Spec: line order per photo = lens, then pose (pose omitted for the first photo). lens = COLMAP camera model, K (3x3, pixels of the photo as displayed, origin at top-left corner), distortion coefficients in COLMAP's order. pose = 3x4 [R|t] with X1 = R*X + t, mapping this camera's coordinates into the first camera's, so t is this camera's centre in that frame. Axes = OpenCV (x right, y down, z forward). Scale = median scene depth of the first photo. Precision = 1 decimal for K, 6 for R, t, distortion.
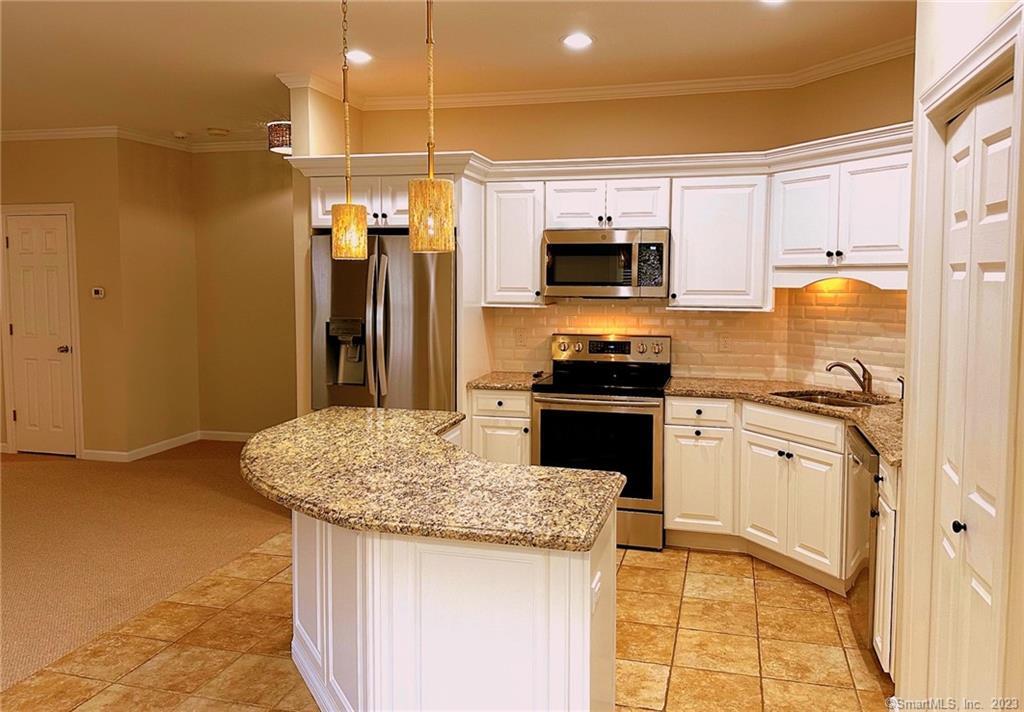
lens RADIAL K [[786.9, 0, 523.3], [0, 786.9, 323.9], [0, 0, 1]] dist [0.077918, -0.088550]
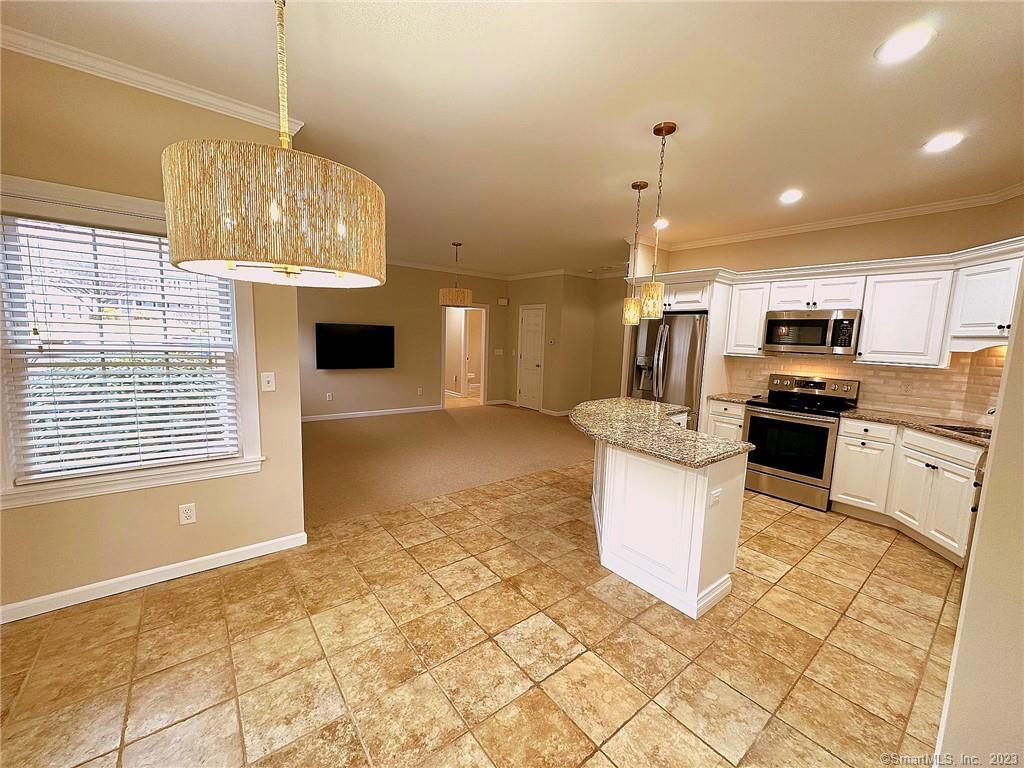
lens RADIAL K [[409.9, 0, 510.0], [0, 409.9, 383.0], [0, 0, 1]] dist [-0.002473, 0.000607]
pose [[0.799869, 0.093502, -0.592846, 0.131675], [-0.070031, 0.995583, 0.062535, 0.019435], [0.596075, -0.008502, 0.802884, -0.043377]]
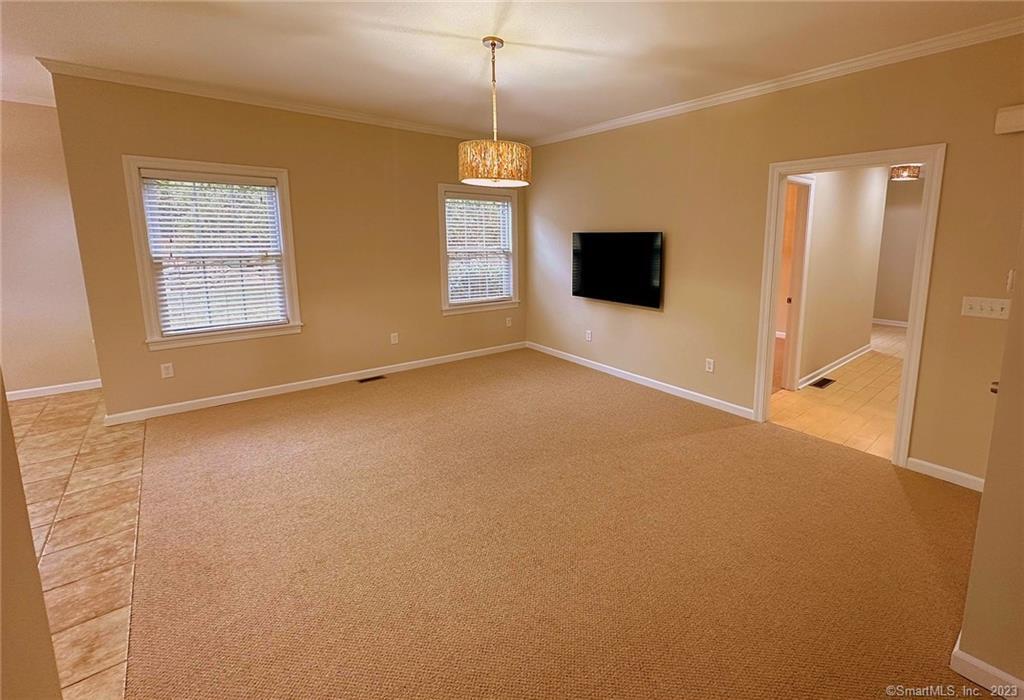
lens RADIAL K [[459.2, 0, 573.8], [0, 459.2, 301.7], [0, 0, 1]] dist [-0.003171, 0.000043]
pose [[-0.550702, 0.106325, -0.827902, -0.294950], [-0.062376, 0.983838, 0.167843, -0.077827], [0.832368, 0.144073, -0.535170, 1.401953]]
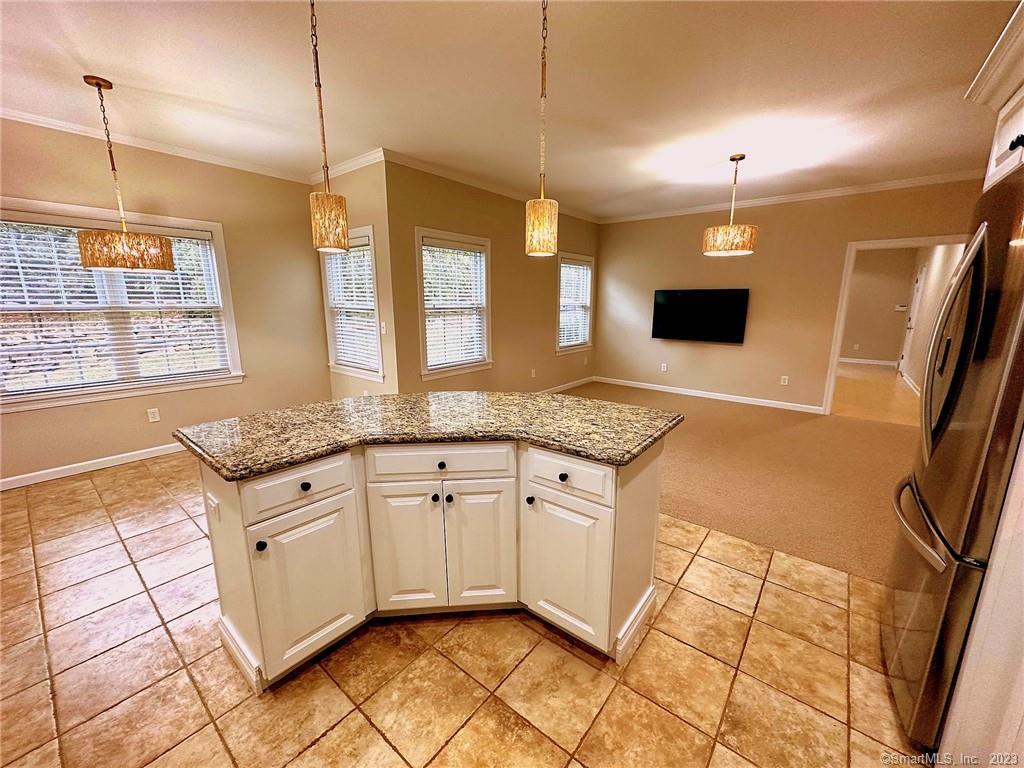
lens RADIAL K [[409.9, 0, 512.5], [0, 409.9, 383.6], [0, 0, 1]] dist [-0.002473, 0.000607]
pose [[-0.409307, 0.178223, -0.894821, 0.238745], [-0.063976, 0.972717, 0.223001, -0.024040], [0.910151, 0.148523, -0.386738, 0.873552]]
